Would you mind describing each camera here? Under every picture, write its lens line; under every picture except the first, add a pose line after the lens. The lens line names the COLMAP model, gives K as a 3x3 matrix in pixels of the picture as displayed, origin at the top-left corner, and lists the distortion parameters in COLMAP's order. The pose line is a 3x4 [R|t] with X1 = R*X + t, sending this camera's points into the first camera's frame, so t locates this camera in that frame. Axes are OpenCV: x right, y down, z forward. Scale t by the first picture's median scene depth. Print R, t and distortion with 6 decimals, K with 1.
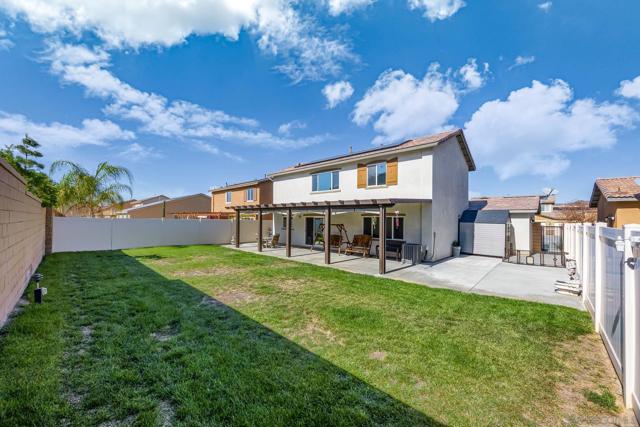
lens RADIAL K [[247.8, 0, 318.4], [0, 247.8, 217.2], [0, 0, 1]] dist [-0.001649, -0.000286]
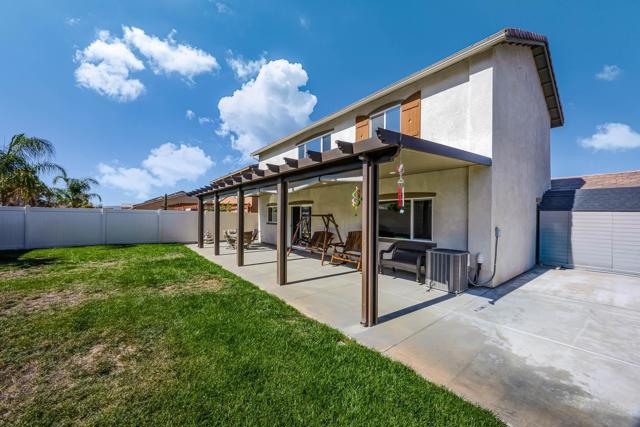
lens RADIAL K [[247.8, 0, 318.4], [0, 247.8, 217.2], [0, 0, 1]] dist [-0.001649, -0.000286]
pose [[0.990694, -0.000845, -0.136103, 0.157426], [0.001999, 0.999963, 0.008339, 0.031440], [0.136091, -0.008533, 0.990660, 0.394989]]
